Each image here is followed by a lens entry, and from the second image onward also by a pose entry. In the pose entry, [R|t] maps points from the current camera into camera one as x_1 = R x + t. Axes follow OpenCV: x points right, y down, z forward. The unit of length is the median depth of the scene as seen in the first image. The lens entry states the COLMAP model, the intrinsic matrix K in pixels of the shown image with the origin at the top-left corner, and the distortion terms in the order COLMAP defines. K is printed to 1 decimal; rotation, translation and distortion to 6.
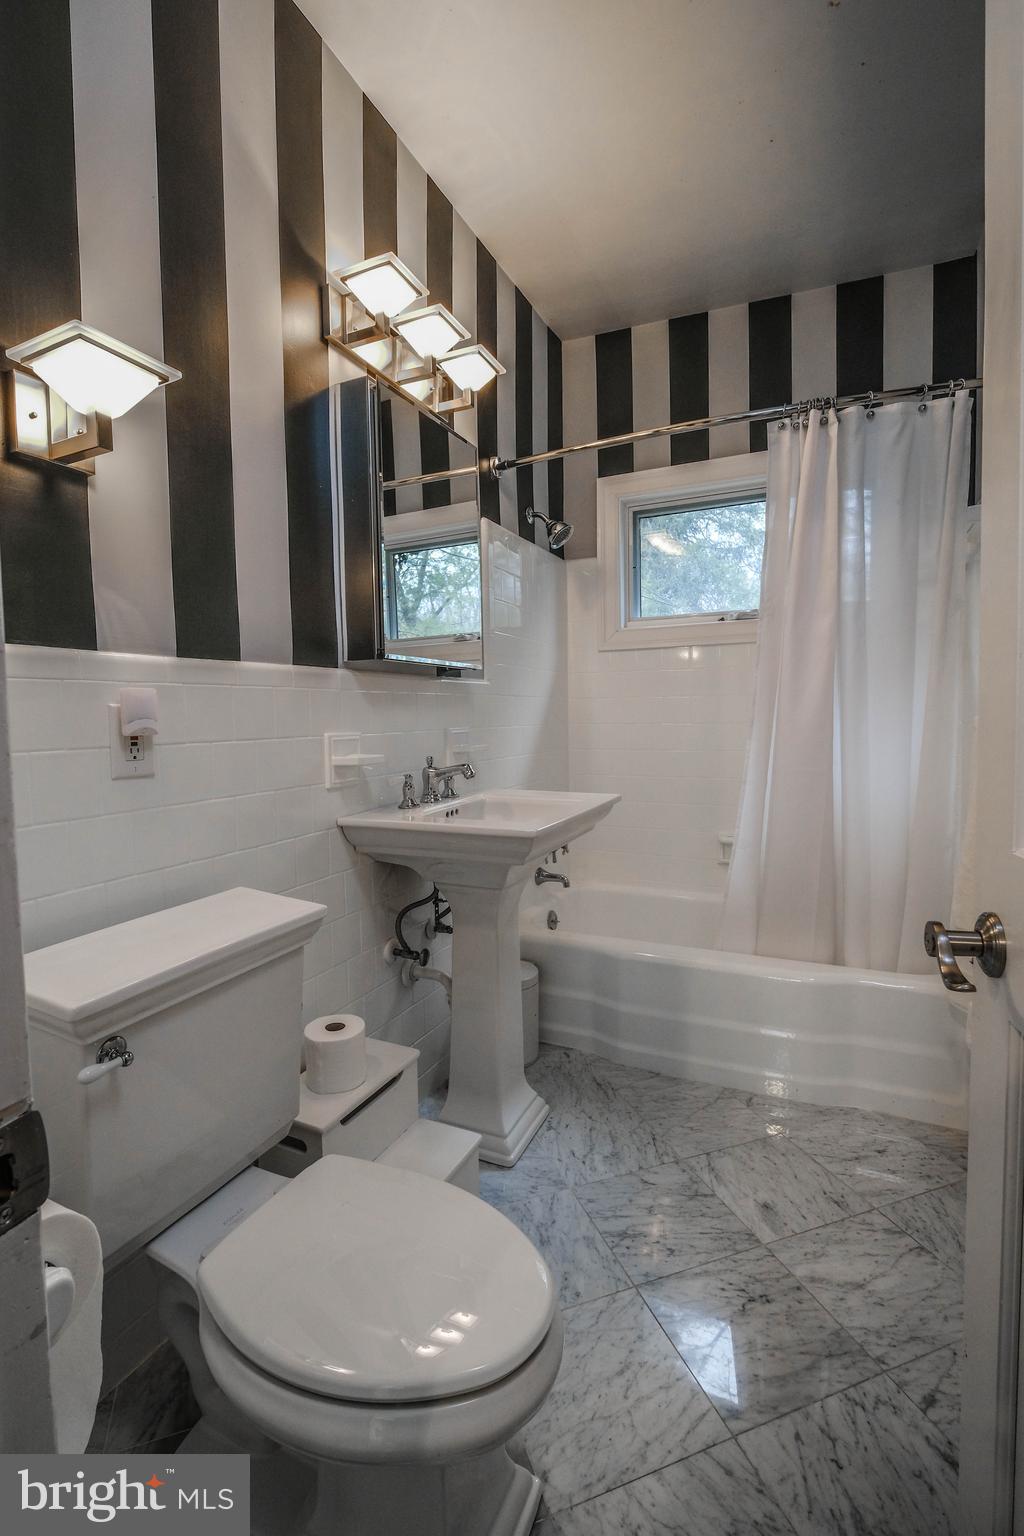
lens RADIAL K [[688.2, 0, 519.9], [0, 688.2, 768.3], [0, 0, 1]] dist [-0.002418, -0.000504]
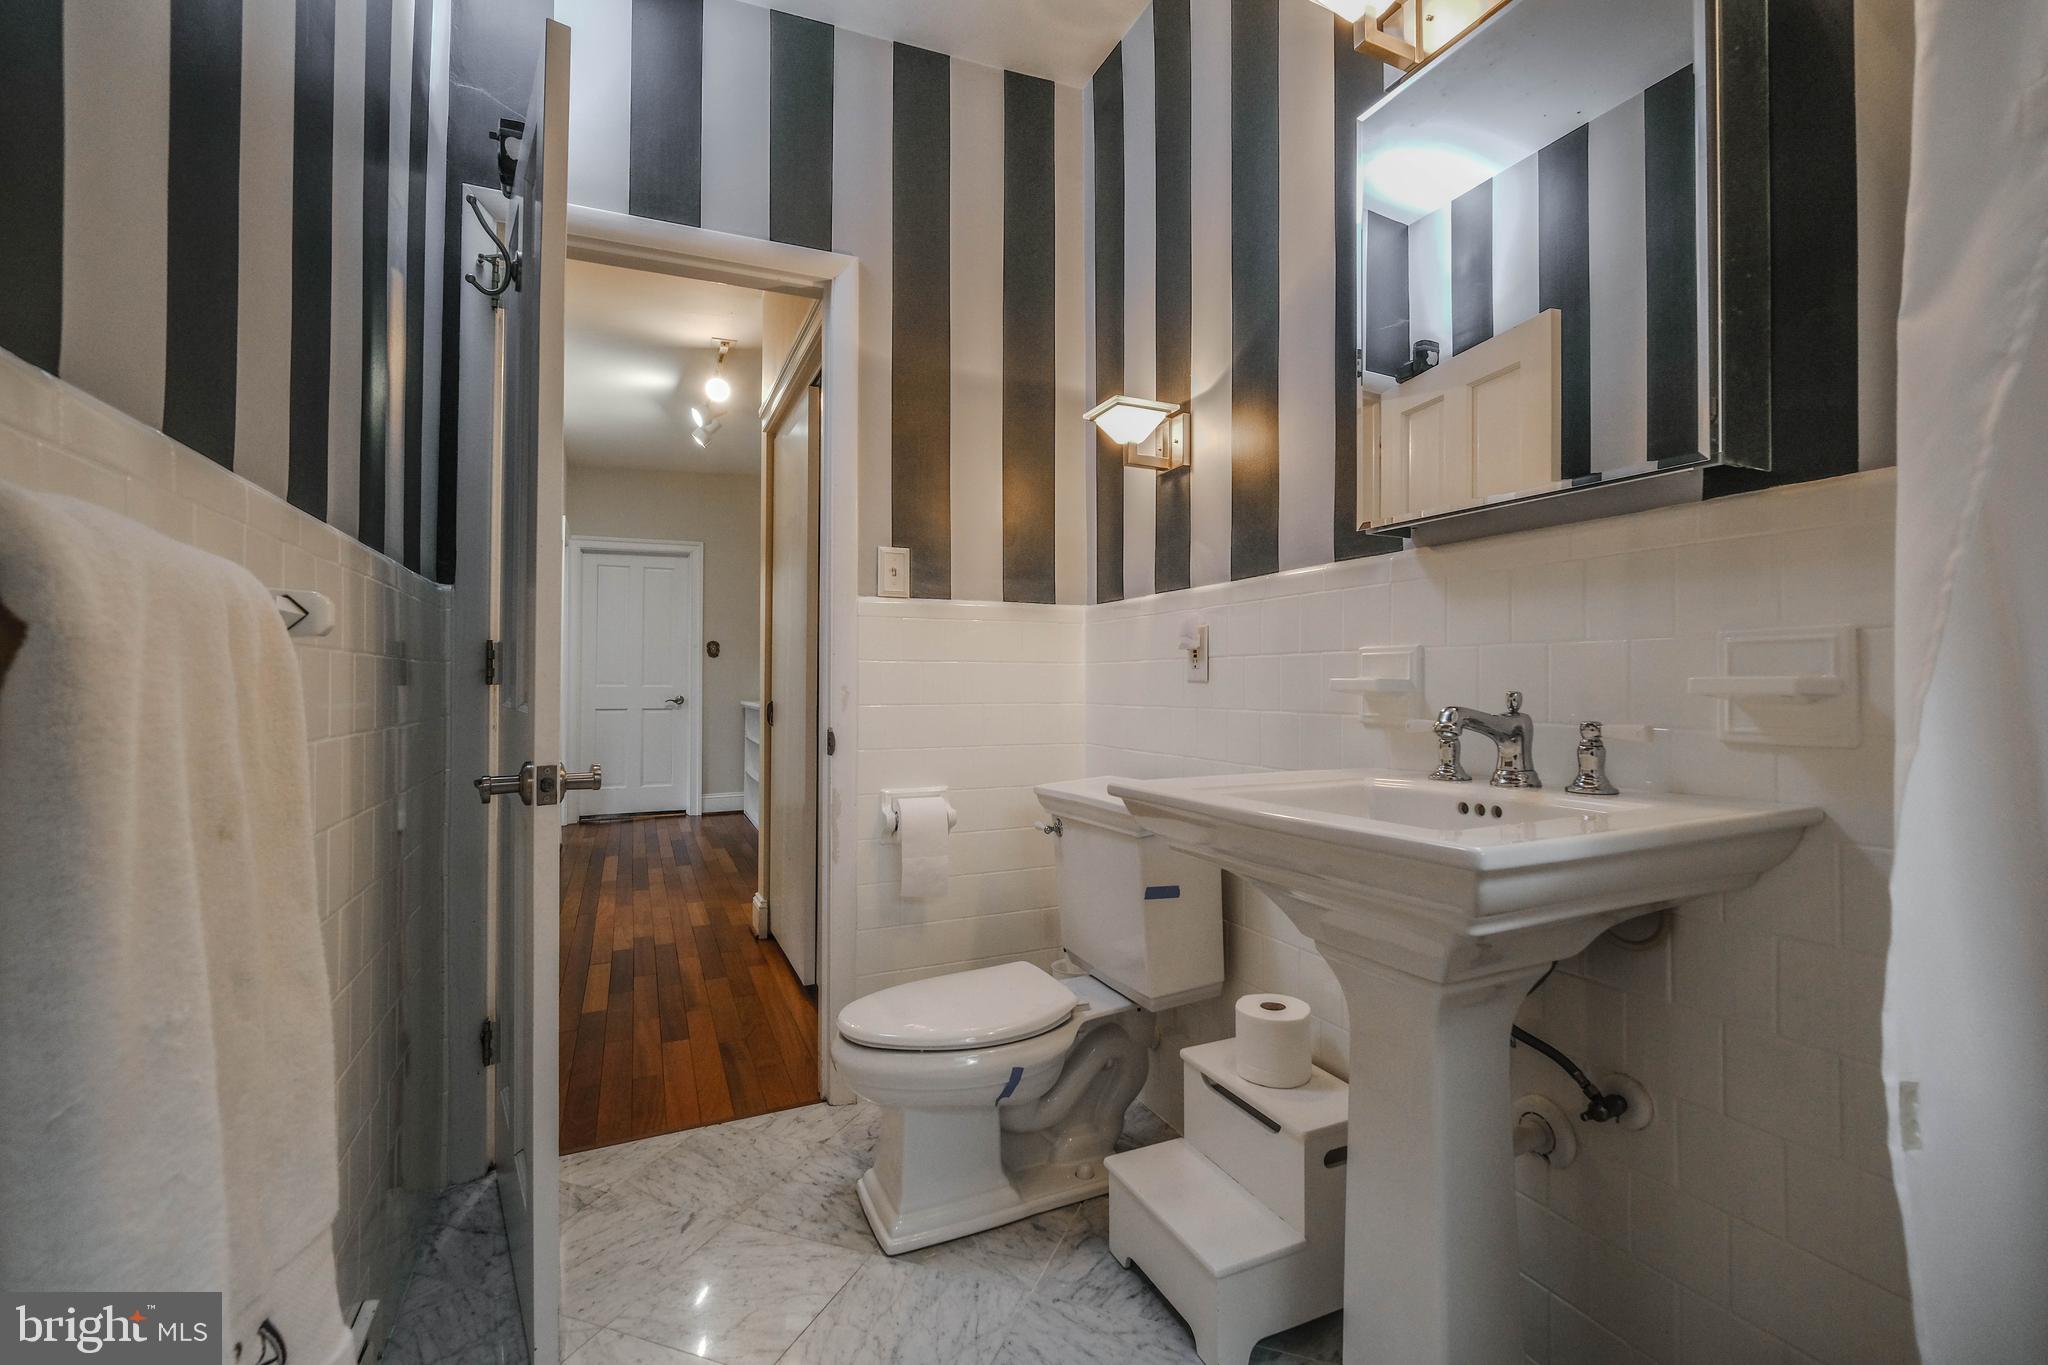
lens RADIAL K [[917.6, 0, 1039.0], [0, 917.6, 671.9], [0, 0, 1]] dist [-0.002418, -0.000504]
pose [[-0.648747, 0.012530, -0.760901, 0.947257], [-0.042996, 0.997664, 0.053087, -0.084389], [0.759789, 0.067155, -0.646692, 1.897874]]
